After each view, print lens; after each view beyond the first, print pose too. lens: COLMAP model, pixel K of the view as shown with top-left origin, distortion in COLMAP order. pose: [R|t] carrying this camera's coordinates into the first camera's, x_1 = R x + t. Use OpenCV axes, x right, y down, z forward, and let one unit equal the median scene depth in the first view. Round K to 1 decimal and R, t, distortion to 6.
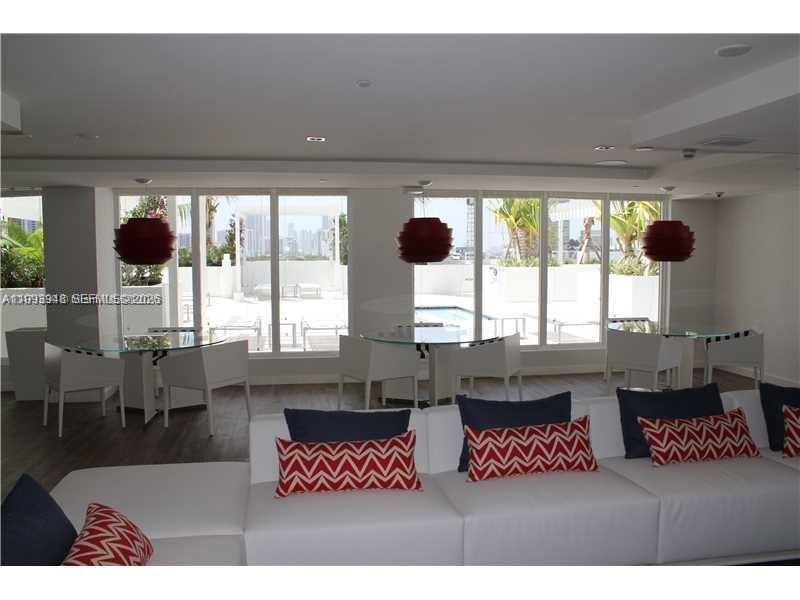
lens RADIAL K [[656.3, 0, 436.0], [0, 656.3, 298.6], [0, 0, 1]] dist [-0.010246, -0.003251]
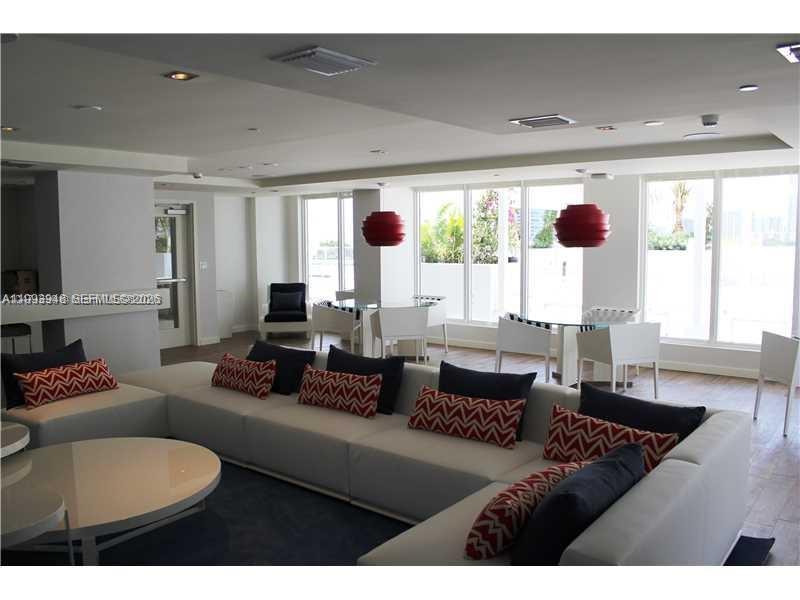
lens RADIAL K [[656.3, 0, 436.0], [0, 656.3, 298.6], [0, 0, 1]] dist [-0.010246, -0.003251]
pose [[0.693830, 0.067890, -0.716931, 0.663660], [-0.051858, 0.997672, 0.044288, -0.008607], [0.718269, 0.006450, 0.695736, 0.120793]]
